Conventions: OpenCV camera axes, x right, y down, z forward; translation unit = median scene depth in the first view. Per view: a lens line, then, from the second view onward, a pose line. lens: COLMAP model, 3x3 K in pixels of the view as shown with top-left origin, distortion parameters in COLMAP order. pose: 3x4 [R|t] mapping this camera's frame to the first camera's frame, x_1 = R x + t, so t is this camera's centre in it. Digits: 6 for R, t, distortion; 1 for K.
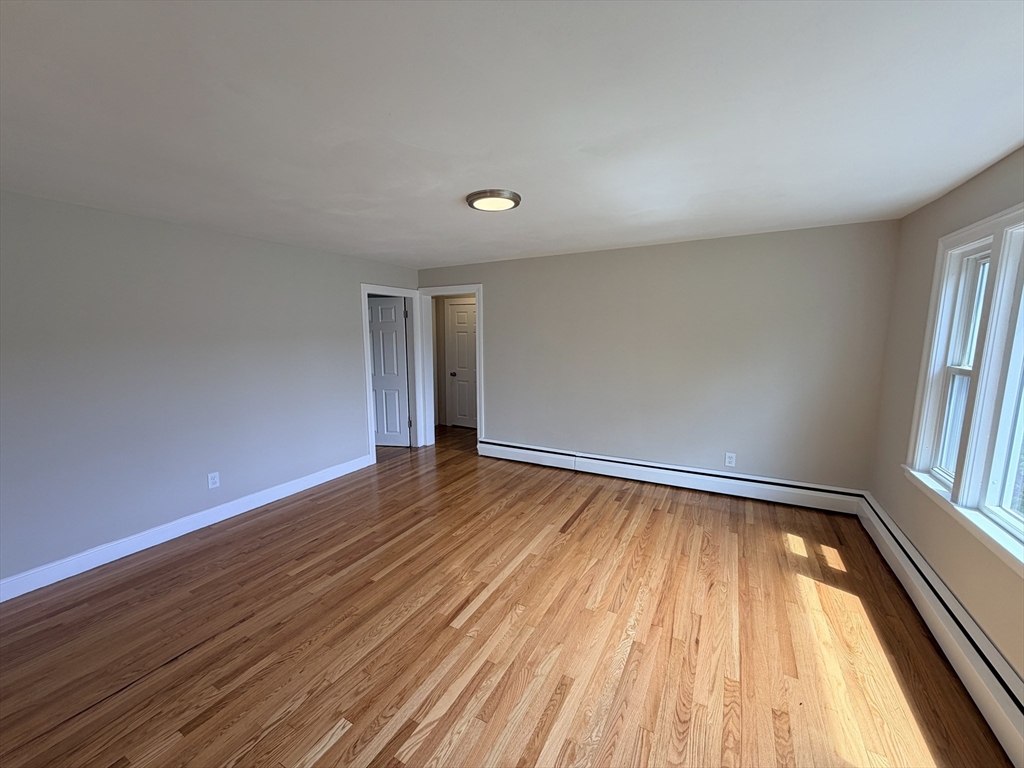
lens RADIAL K [[409.0, 0, 508.7], [0, 409.0, 384.6], [0, 0, 1]] dist [0.000464, 0.000111]
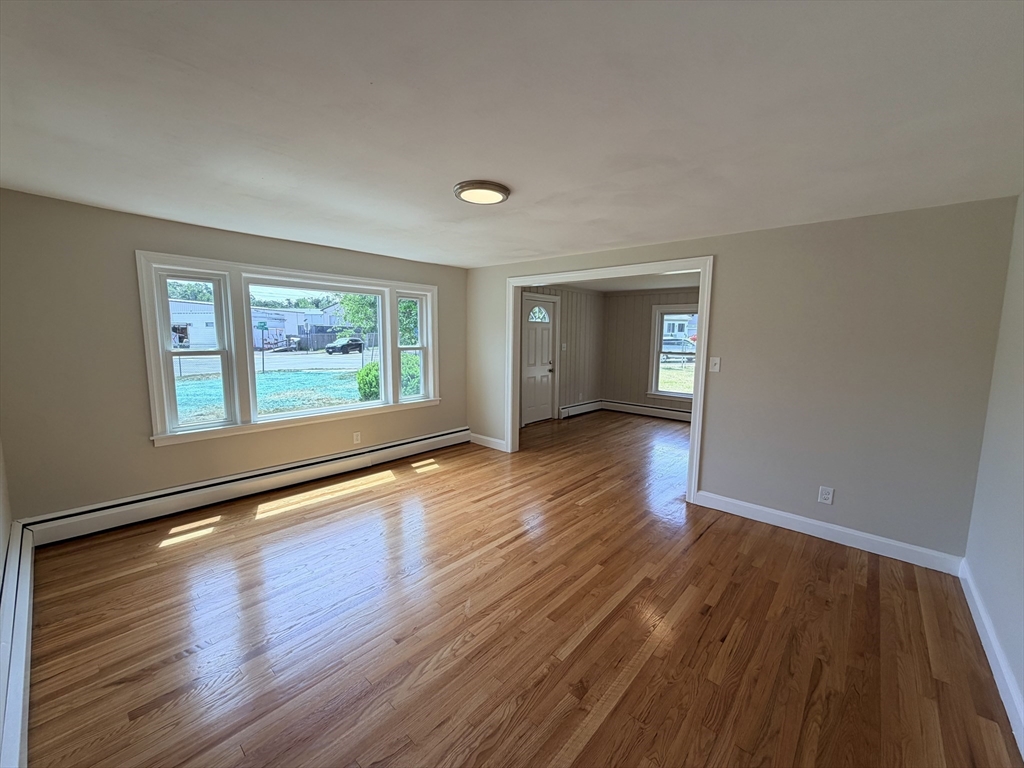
lens RADIAL K [[409.0, 0, 508.7], [0, 409.0, 384.6], [0, 0, 1]] dist [0.000464, 0.000111]
pose [[-0.974634, -0.037540, 0.220636, -0.294607], [0.019592, 0.967737, 0.251201, -0.226958], [-0.222947, 0.249151, -0.942453, 1.807716]]
